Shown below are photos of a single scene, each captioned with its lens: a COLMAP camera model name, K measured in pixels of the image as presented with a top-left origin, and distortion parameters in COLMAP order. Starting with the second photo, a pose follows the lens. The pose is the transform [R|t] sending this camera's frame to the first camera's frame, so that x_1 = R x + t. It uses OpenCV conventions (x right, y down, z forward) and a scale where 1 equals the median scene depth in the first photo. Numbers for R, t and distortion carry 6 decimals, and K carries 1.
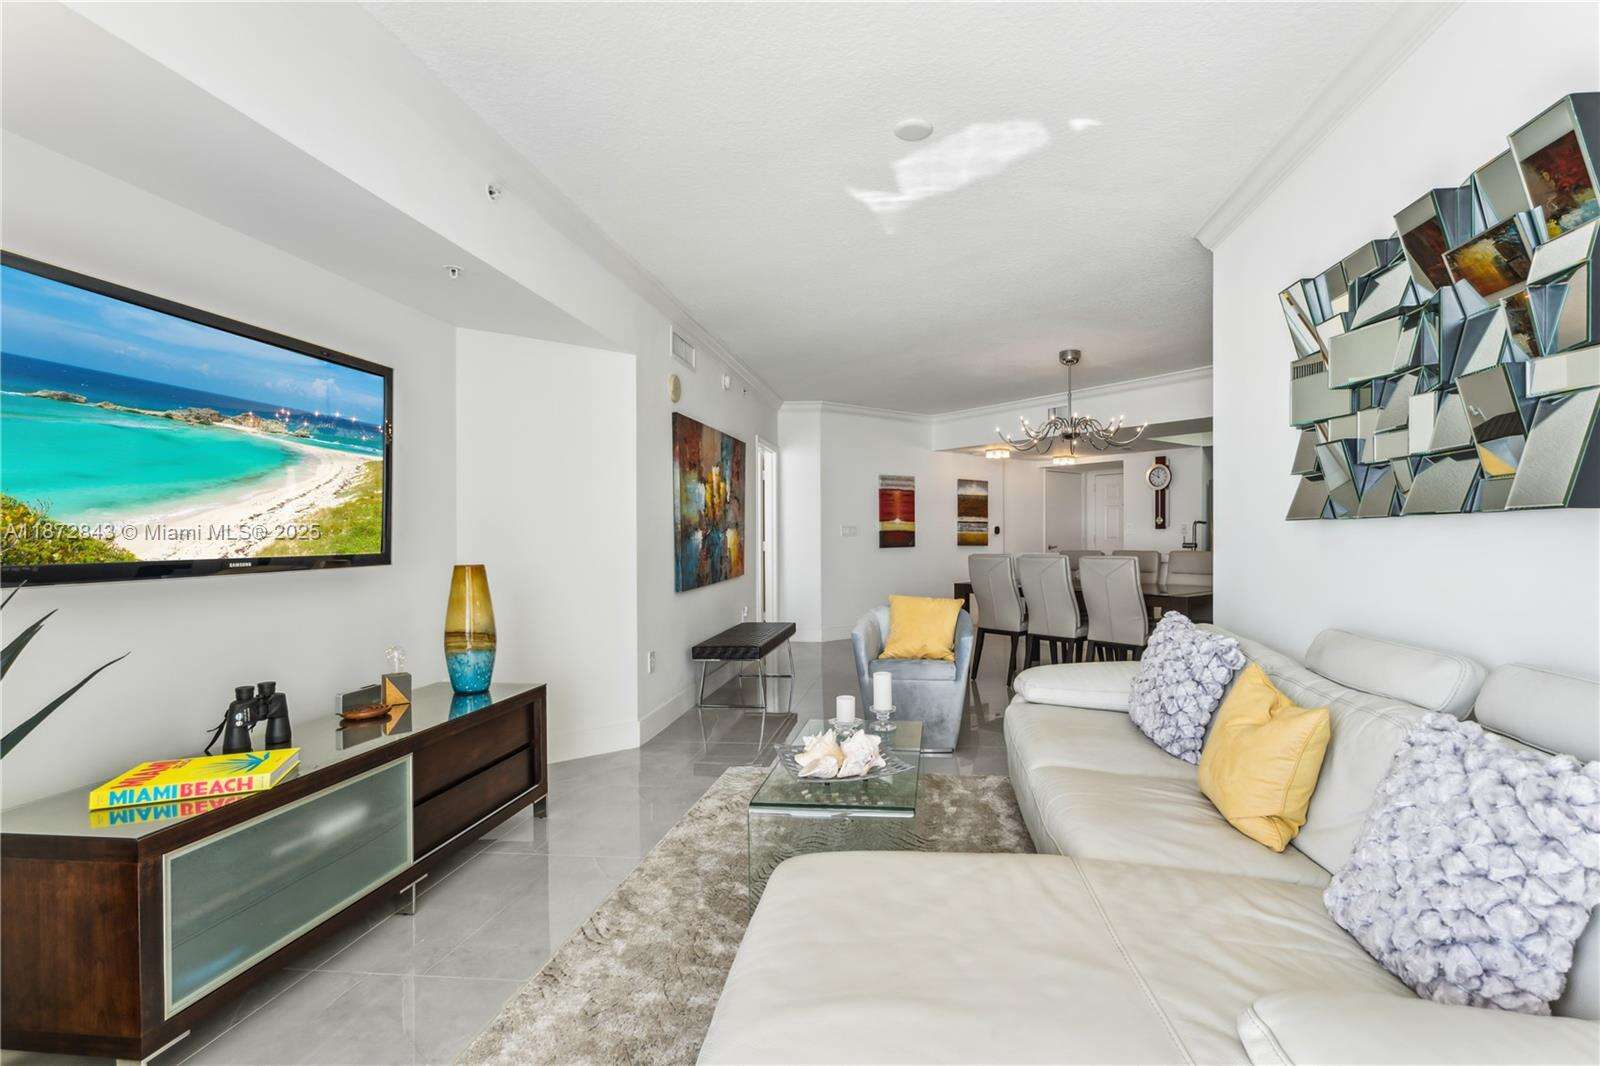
lens RADIAL K [[738.2, 0, 800.0], [0, 738.2, 533.0], [0, 0, 1]] dist [-0.000318, -0.000203]
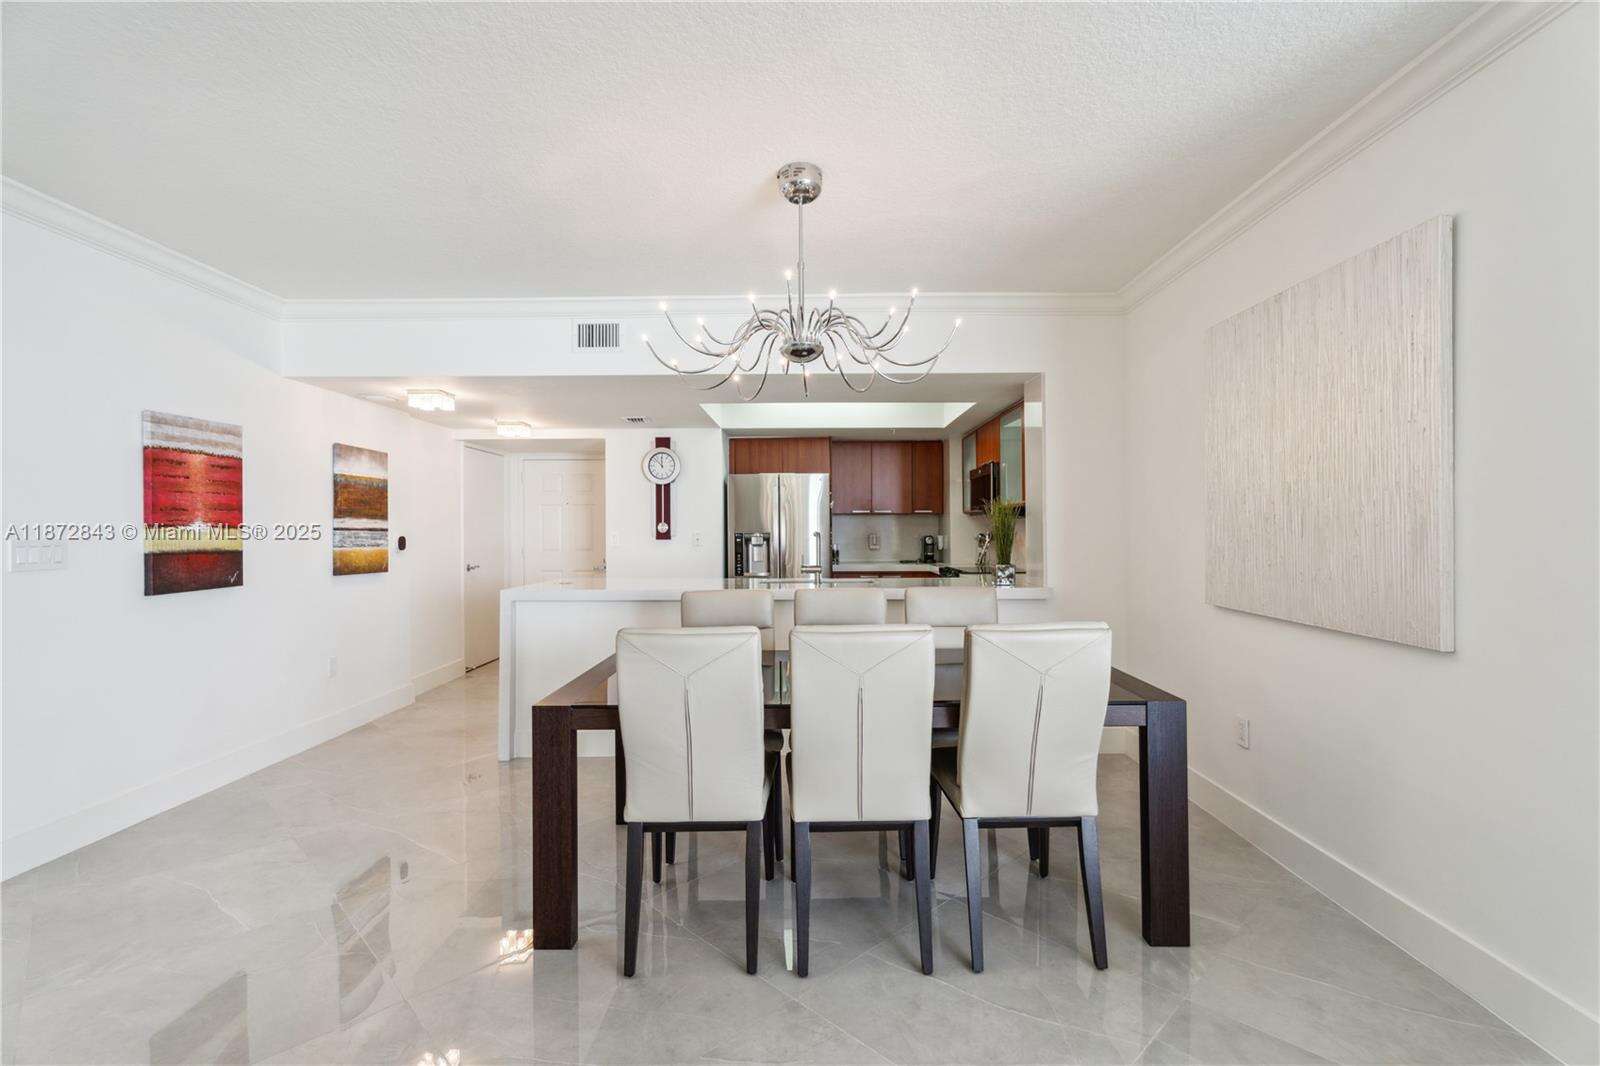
lens RADIAL K [[738.2, 0, 800.0], [0, 738.2, 533.0], [0, 0, 1]] dist [-0.000318, -0.000203]
pose [[0.578432, -0.003260, 0.815724, -0.010490], [0.003452, 0.999993, 0.001548, -0.012276], [-0.815723, 0.001920, 0.578439, 0.476171]]
